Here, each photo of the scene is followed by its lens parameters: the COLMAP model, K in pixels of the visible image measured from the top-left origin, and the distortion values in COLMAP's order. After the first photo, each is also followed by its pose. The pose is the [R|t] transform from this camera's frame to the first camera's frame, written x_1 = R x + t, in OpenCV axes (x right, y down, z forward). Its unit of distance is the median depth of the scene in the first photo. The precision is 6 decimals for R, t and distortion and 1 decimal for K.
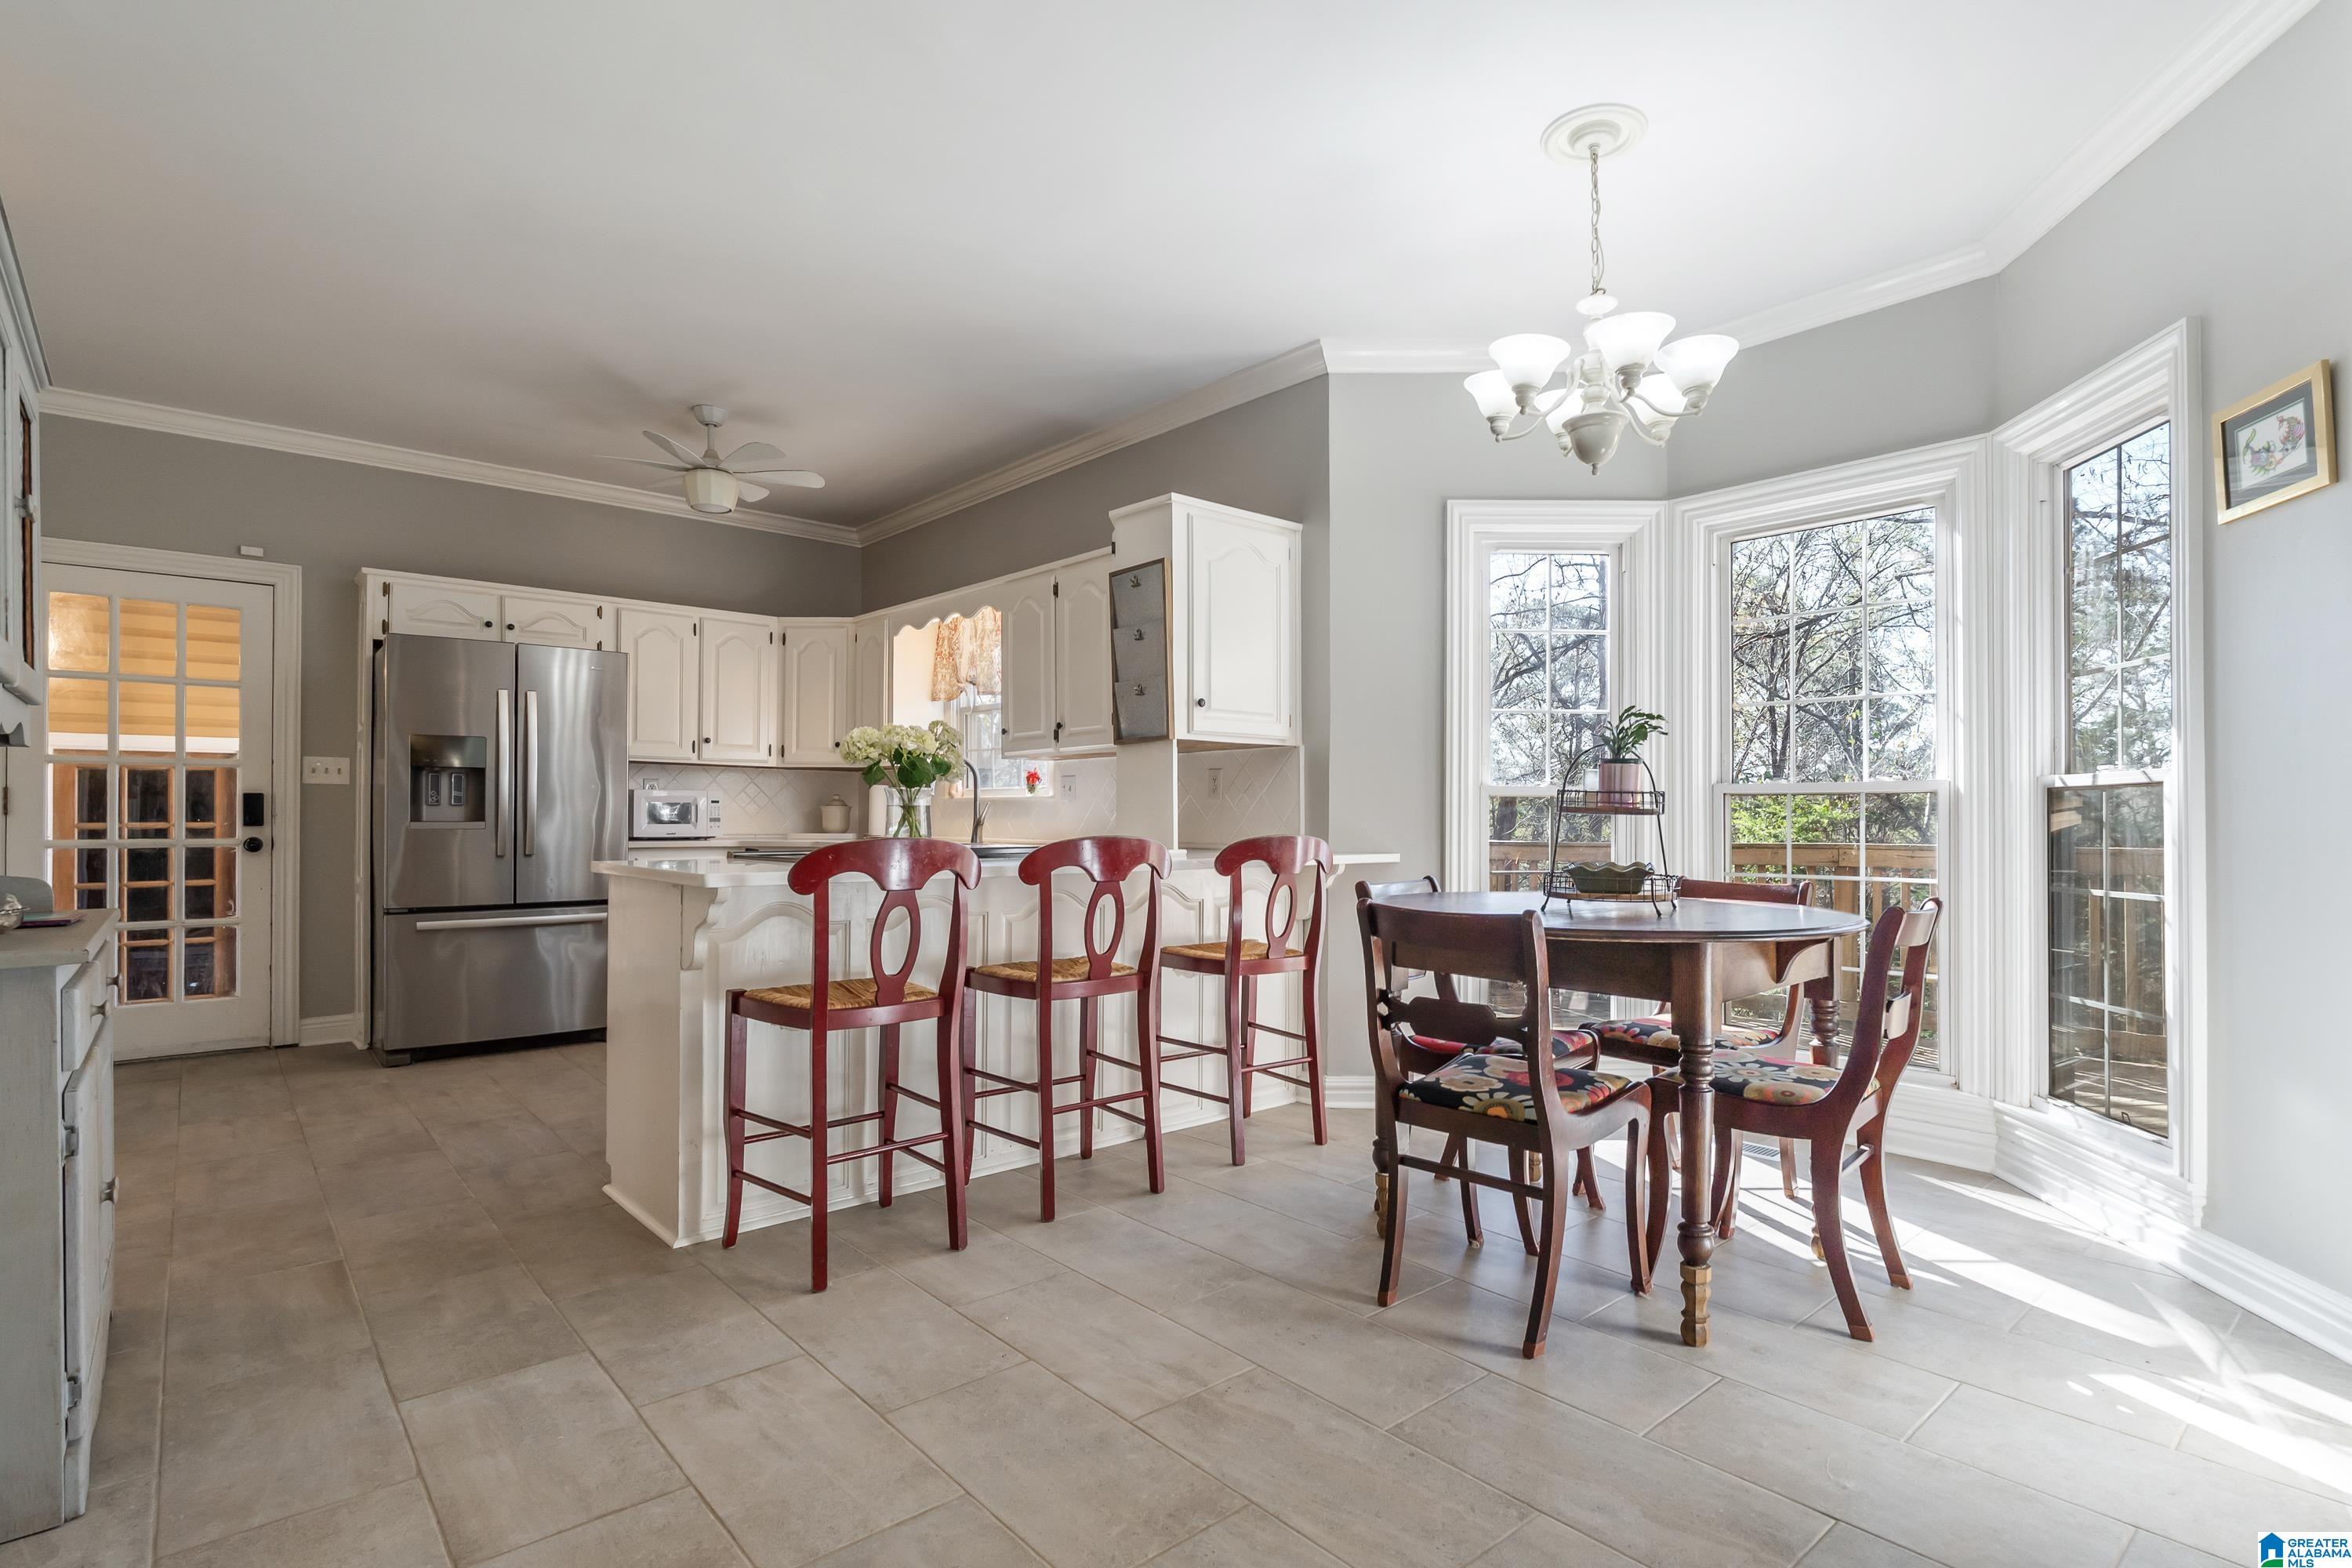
lens RADIAL K [[1145.3, 0, 1220.9], [0, 1145.3, 811.7], [0, 0, 1]] dist [-0.000269, 0.000043]
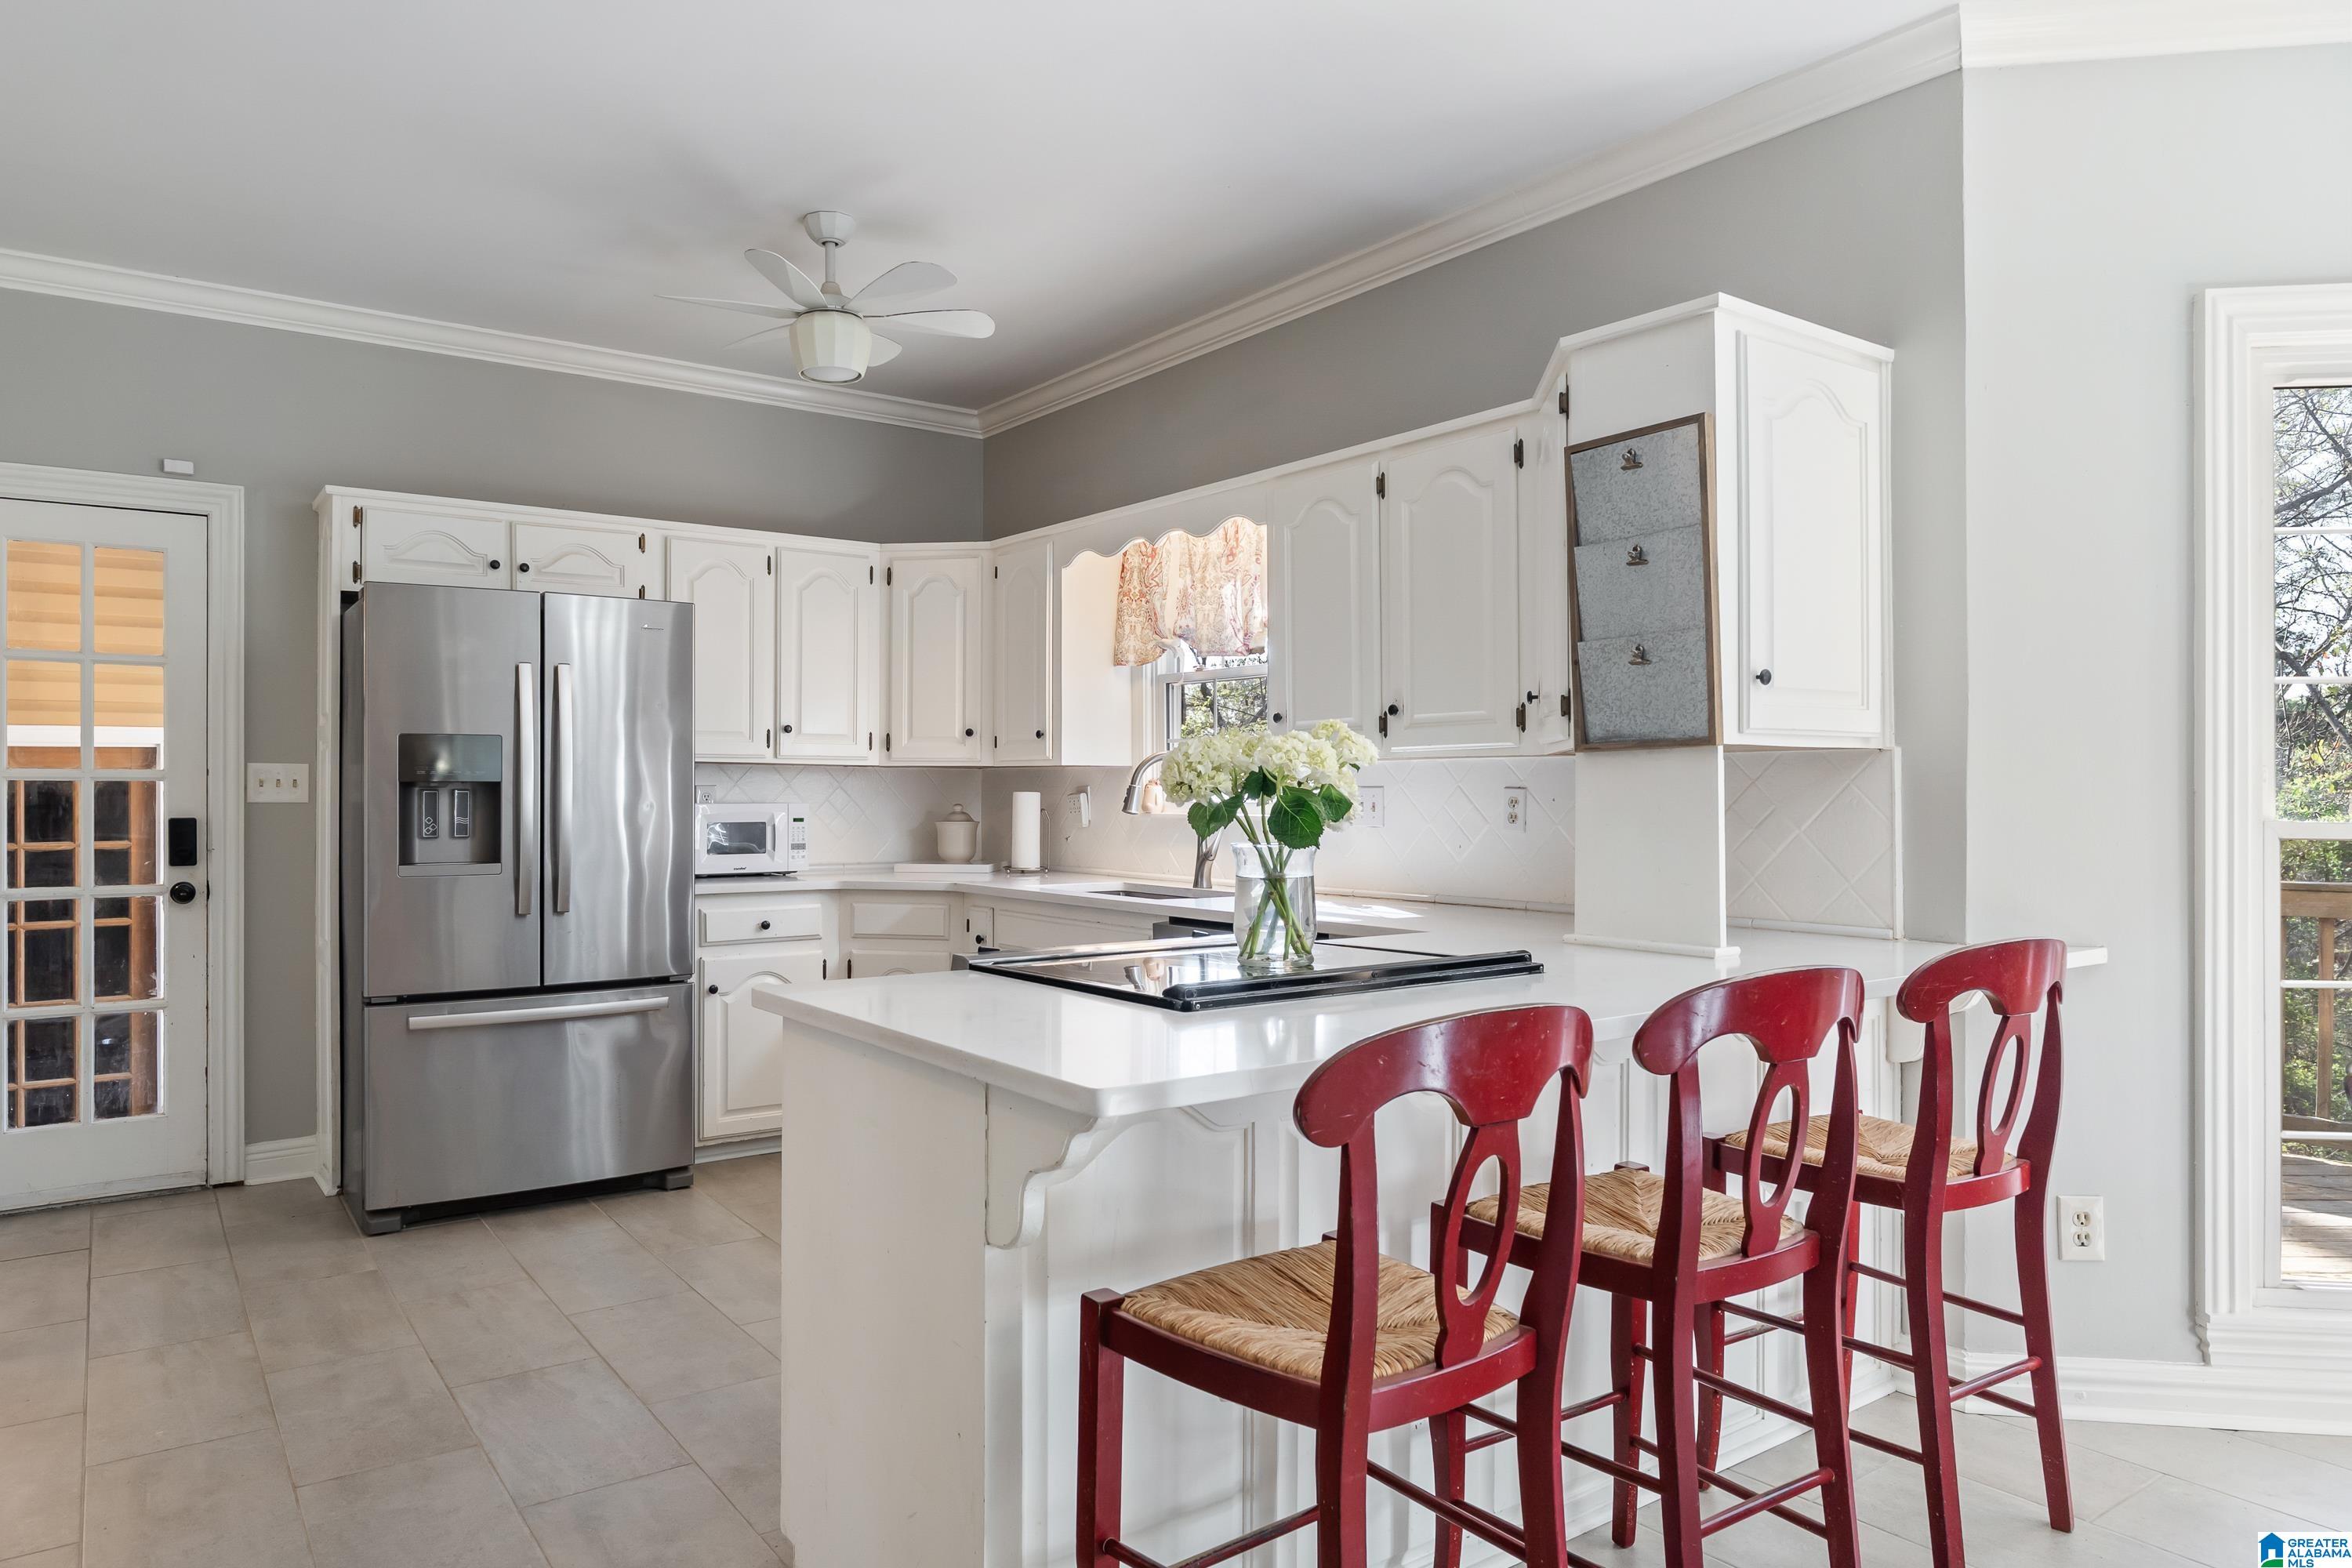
lens RADIAL K [[1463.8, 0, 1083.8], [0, 1463.8, 789.6], [0, 0, 1]] dist [0.001896, 0.001359]
pose [[0.990192, -0.002626, -0.139691, -0.184988], [0.003067, 0.999991, 0.002944, -0.034173], [0.139682, -0.003344, 0.990191, 0.203083]]
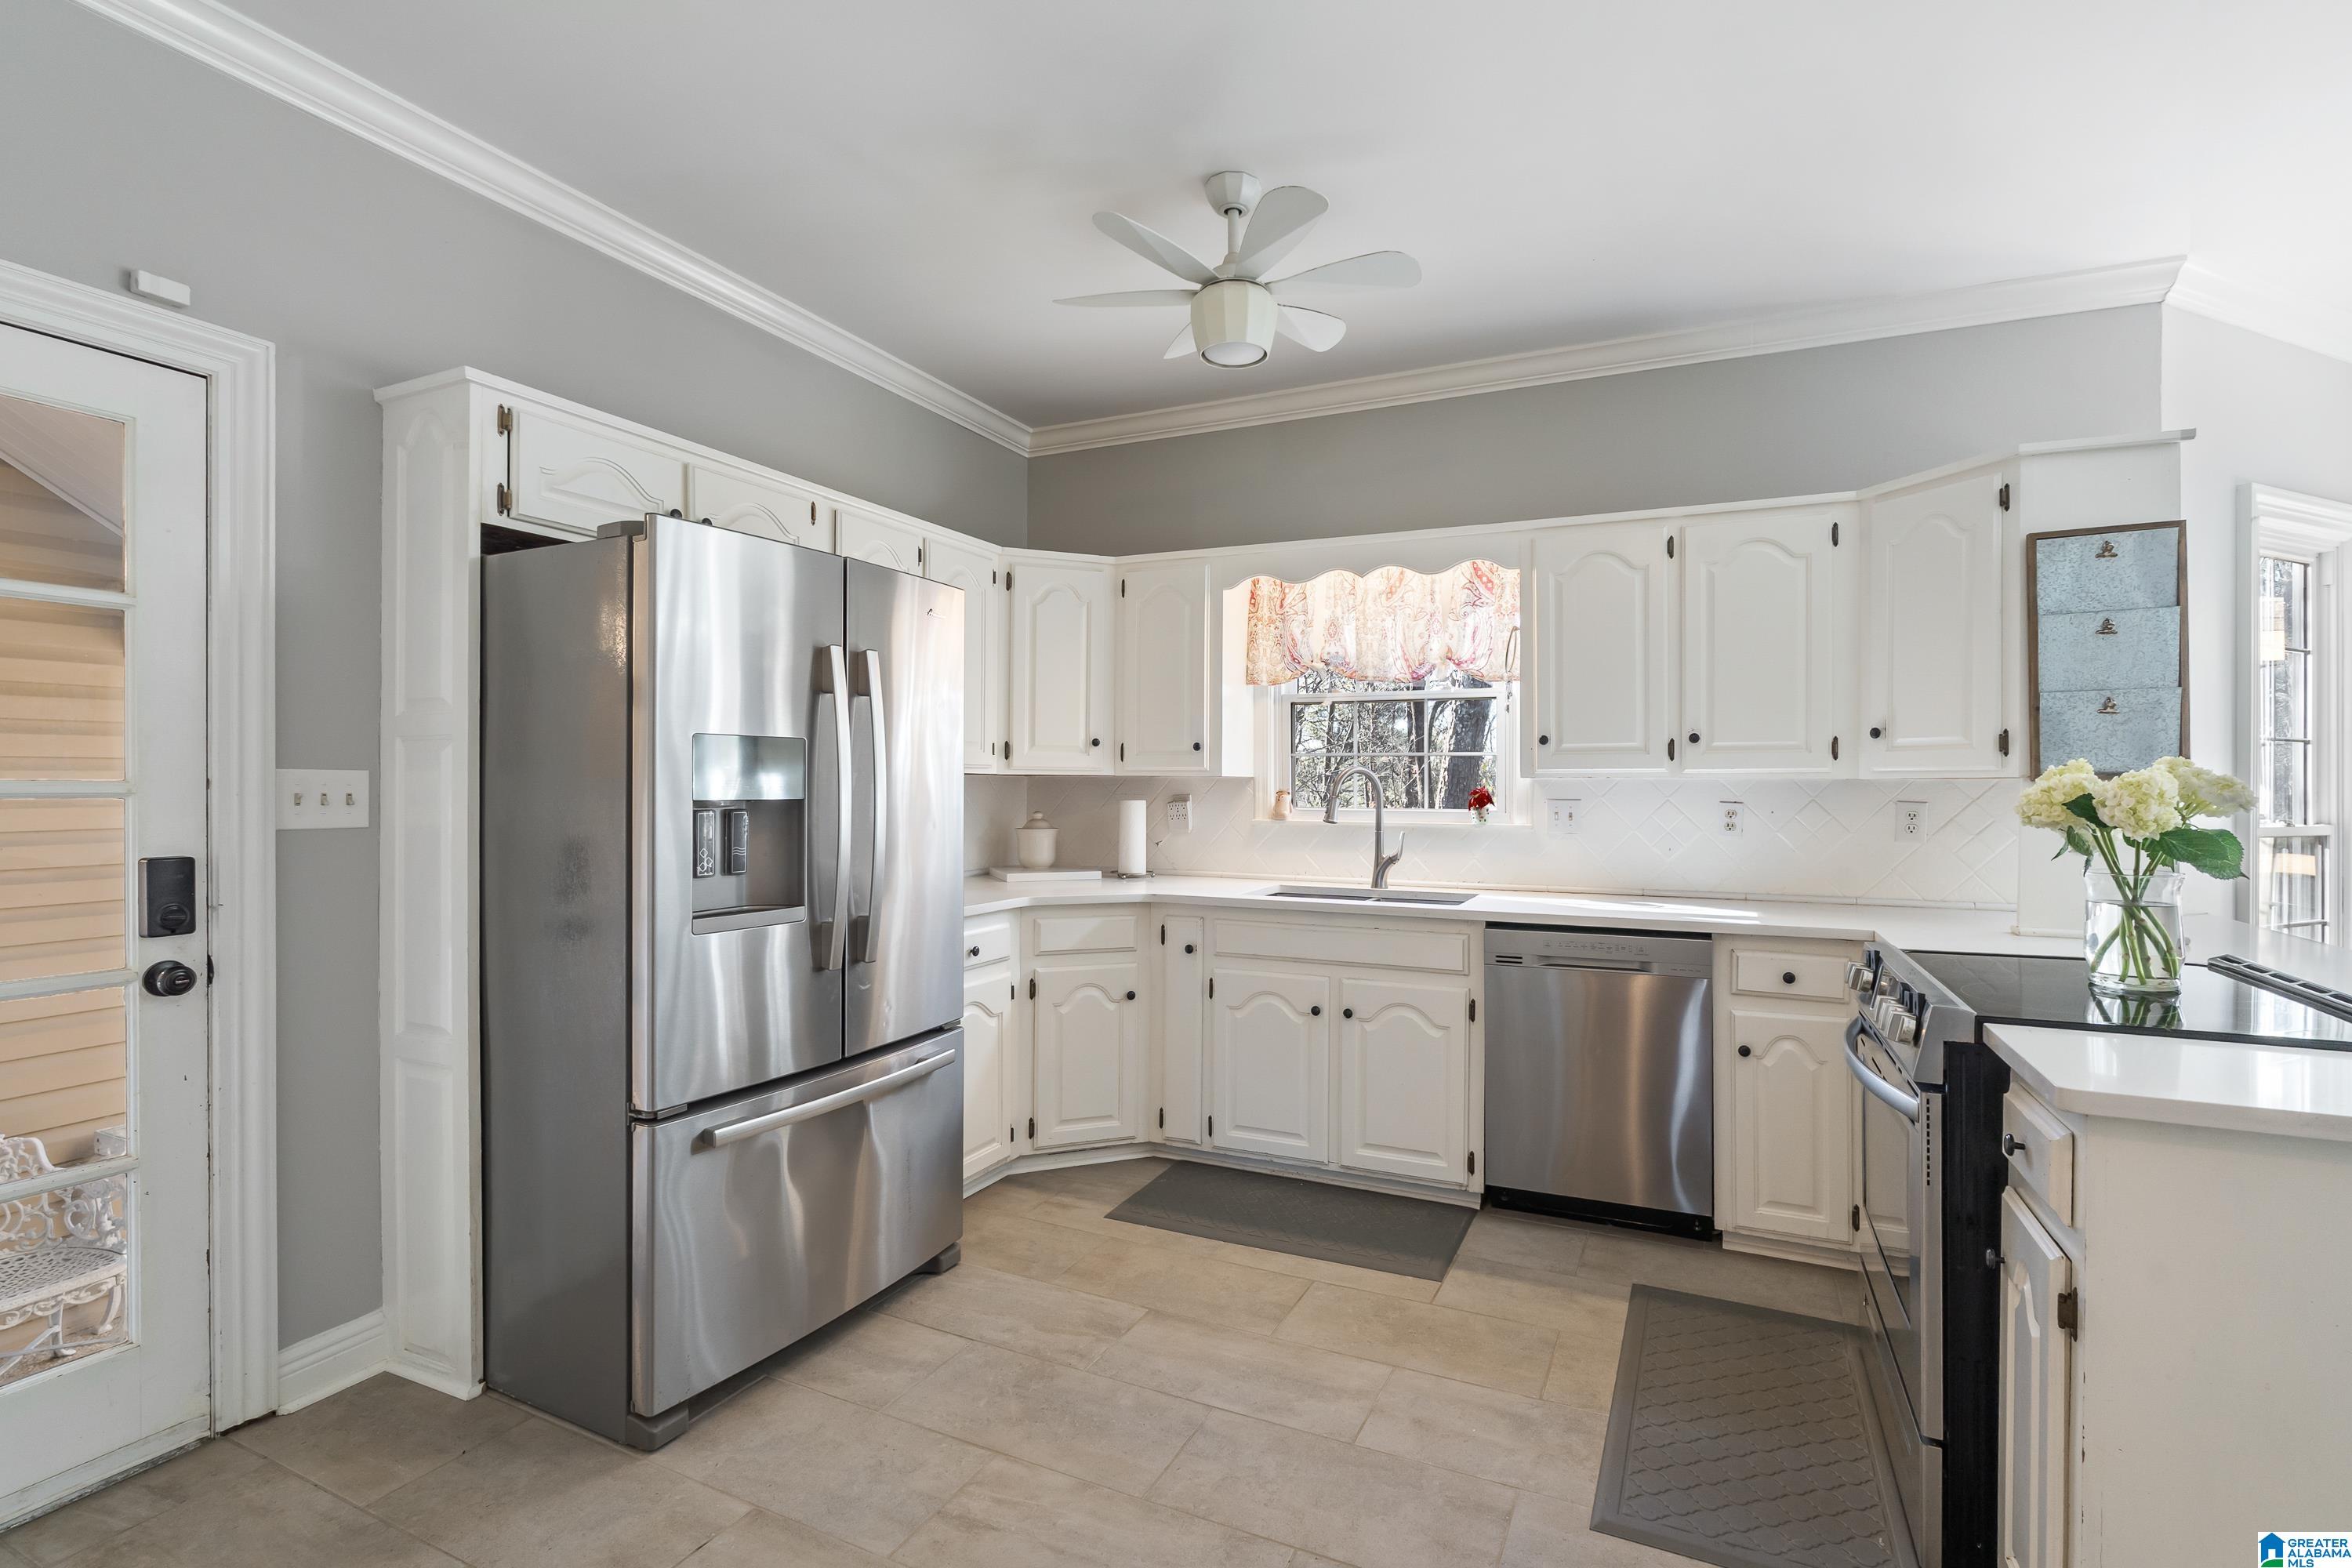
lens RADIAL K [[1070.0, 0, 1225.5], [0, 1070.0, 786.4], [0, 0, 1]] dist [-0.001591, -0.000151]
pose [[0.918276, -0.000726, 0.395941, -0.638563], [-0.002902, 0.999959, 0.008562, -0.047308], [-0.395931, -0.009011, 0.918236, 0.477644]]
